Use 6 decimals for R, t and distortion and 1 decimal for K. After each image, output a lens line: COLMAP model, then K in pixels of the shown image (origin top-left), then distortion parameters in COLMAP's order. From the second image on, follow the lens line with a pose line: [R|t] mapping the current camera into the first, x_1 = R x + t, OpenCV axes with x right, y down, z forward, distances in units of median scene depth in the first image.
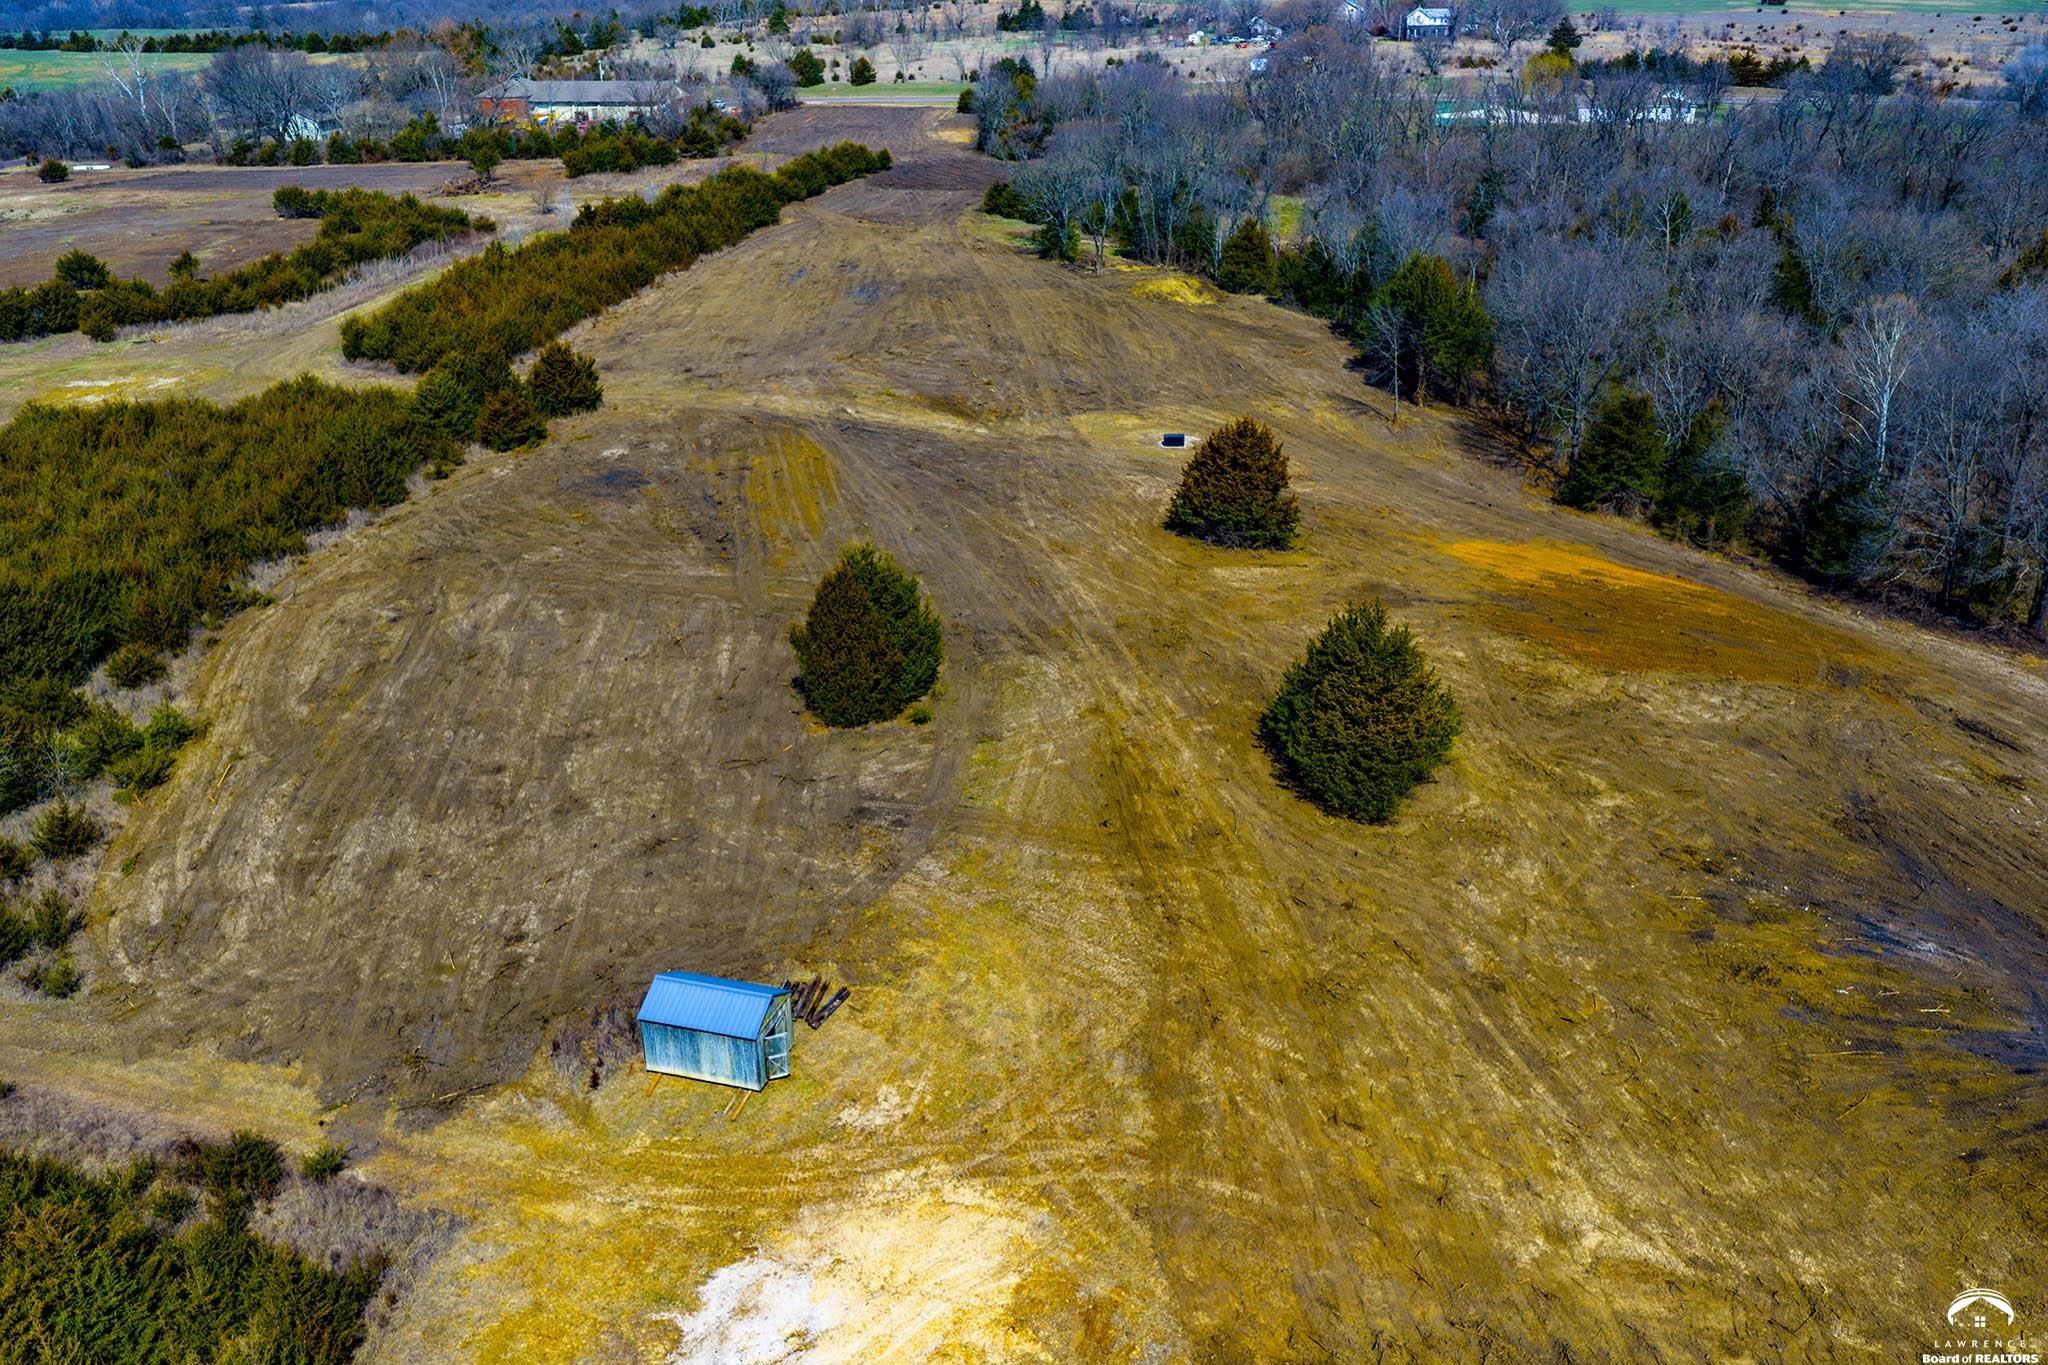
lens RADIAL K [[1731.7, 0, 1024.0], [0, 1731.7, 682.5], [0, 0, 1]] dist [0.023425, -0.019880]
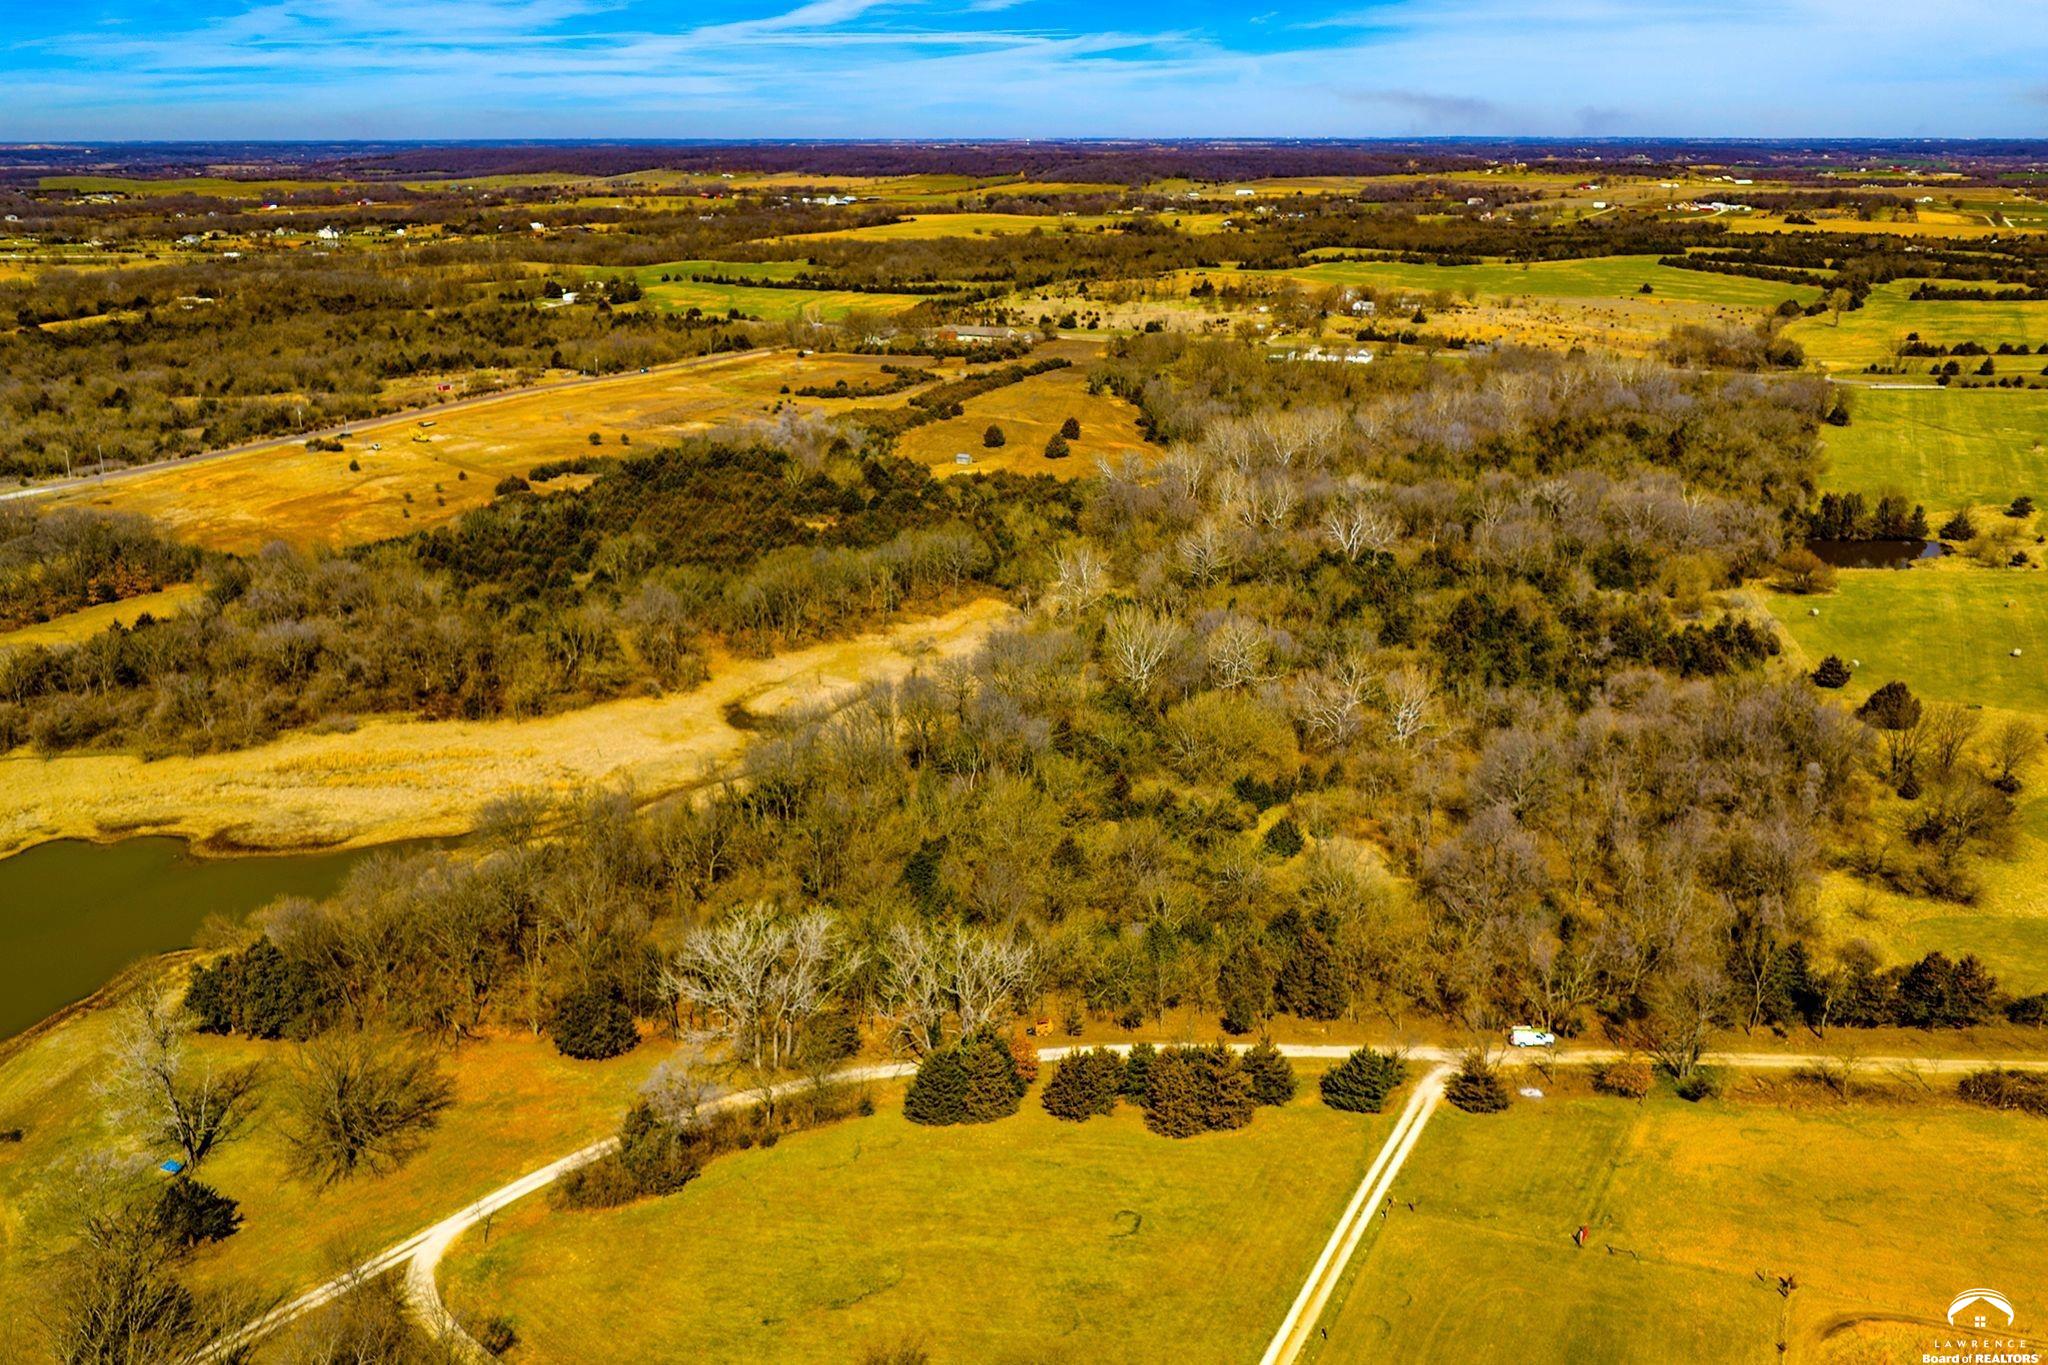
lens RADIAL K [[1731.7, 0, 1024.0], [0, 1731.7, 682.5], [0, 0, 1]] dist [0.023425, -0.019880]
pose [[0.973707, 0.086238, -0.210849, 0.541239], [-0.105972, 0.990803, -0.084142, 0.522561], [0.201654, 0.104274, 0.973890, -1.937273]]
